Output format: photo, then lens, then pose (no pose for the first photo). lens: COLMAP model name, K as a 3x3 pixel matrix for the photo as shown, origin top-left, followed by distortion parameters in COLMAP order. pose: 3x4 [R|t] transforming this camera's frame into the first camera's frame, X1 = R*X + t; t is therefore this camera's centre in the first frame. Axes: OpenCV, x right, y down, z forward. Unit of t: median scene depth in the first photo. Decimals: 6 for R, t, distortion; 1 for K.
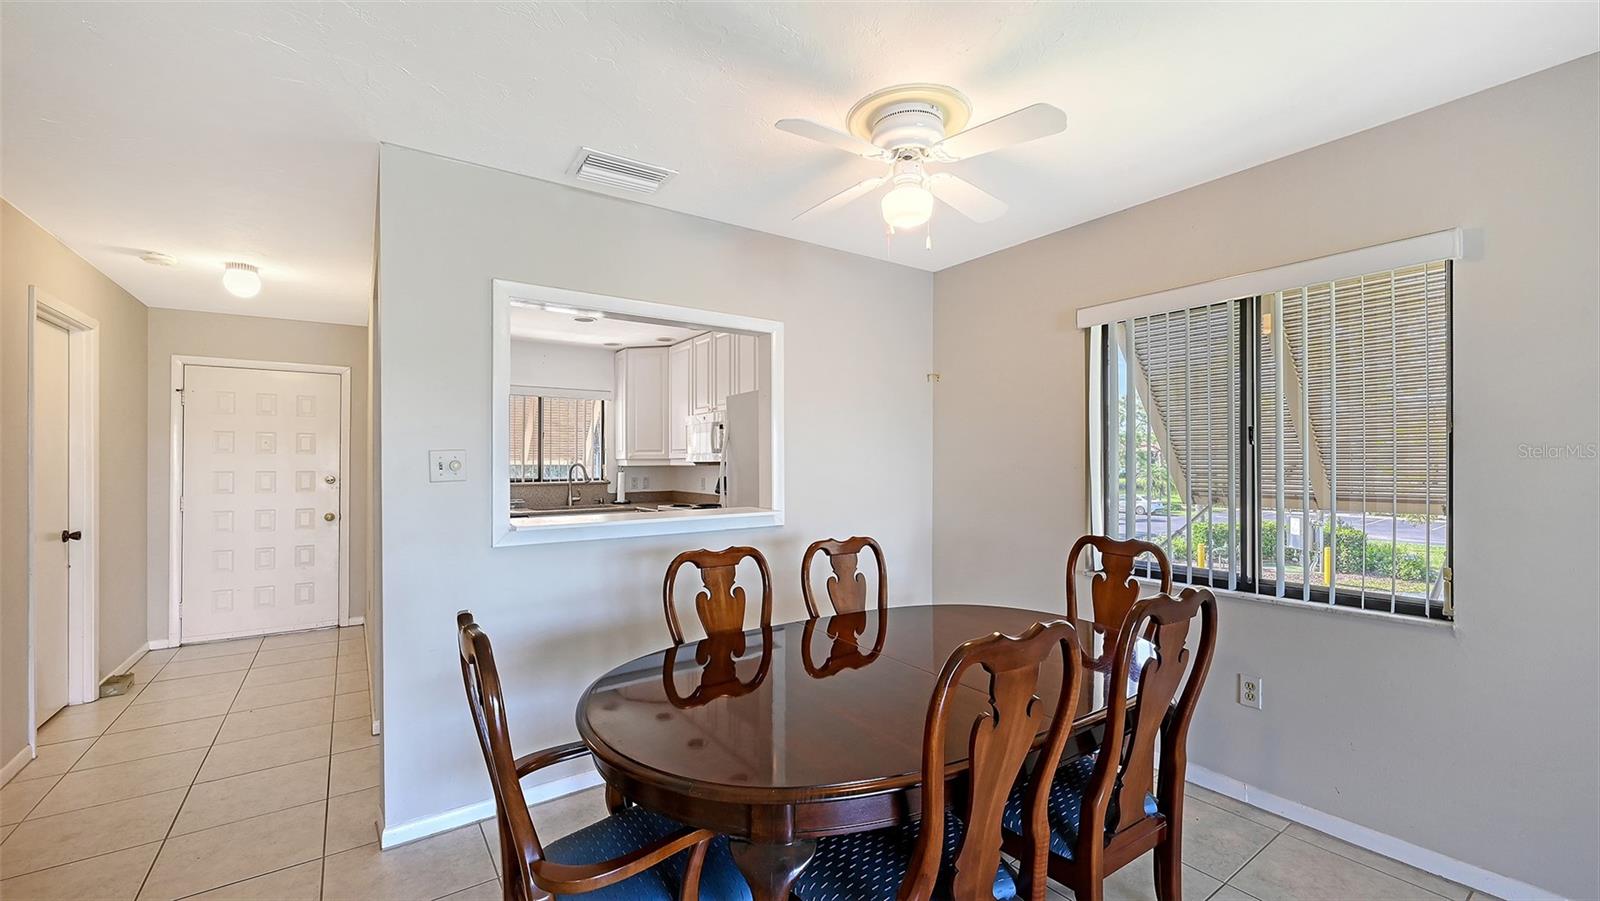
lens RADIAL K [[622.6, 0, 800.0], [0, 622.6, 450.5], [0, 0, 1]] dist [0.000775, 0.000098]
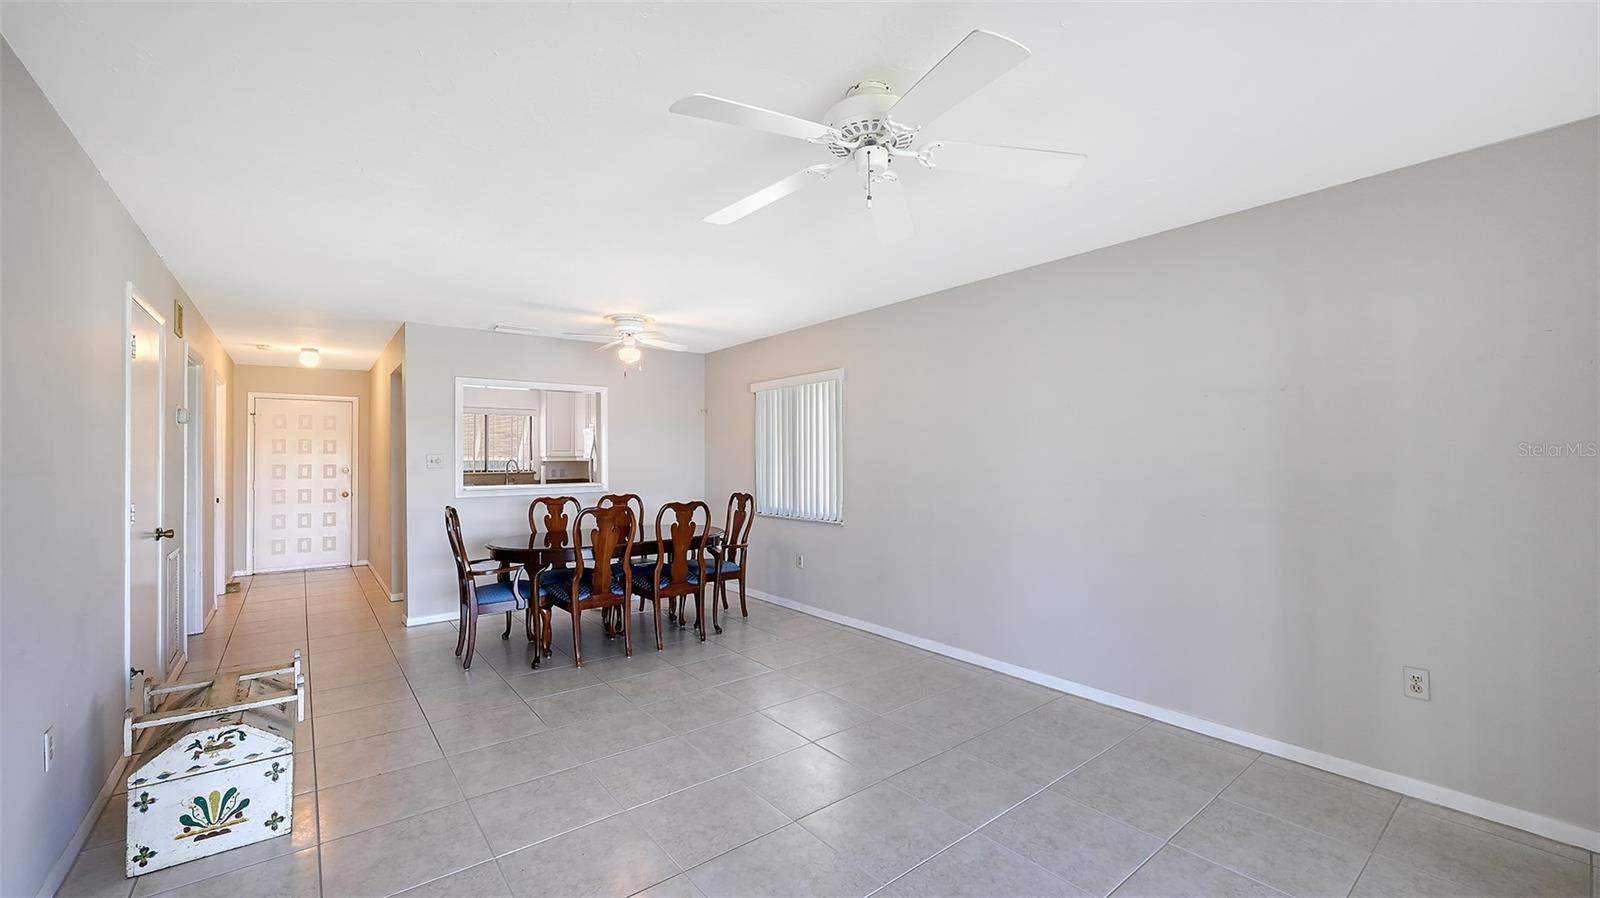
lens RADIAL K [[637.9, 0, 807.0], [0, 637.9, 449.3], [0, 0, 1]] dist [-0.003608, -0.000172]
pose [[0.998662, -0.000202, 0.051717, 0.329207], [-0.000099, 0.999983, 0.005825, -0.015968], [-0.051717, -0.005822, 0.998645, -0.683239]]
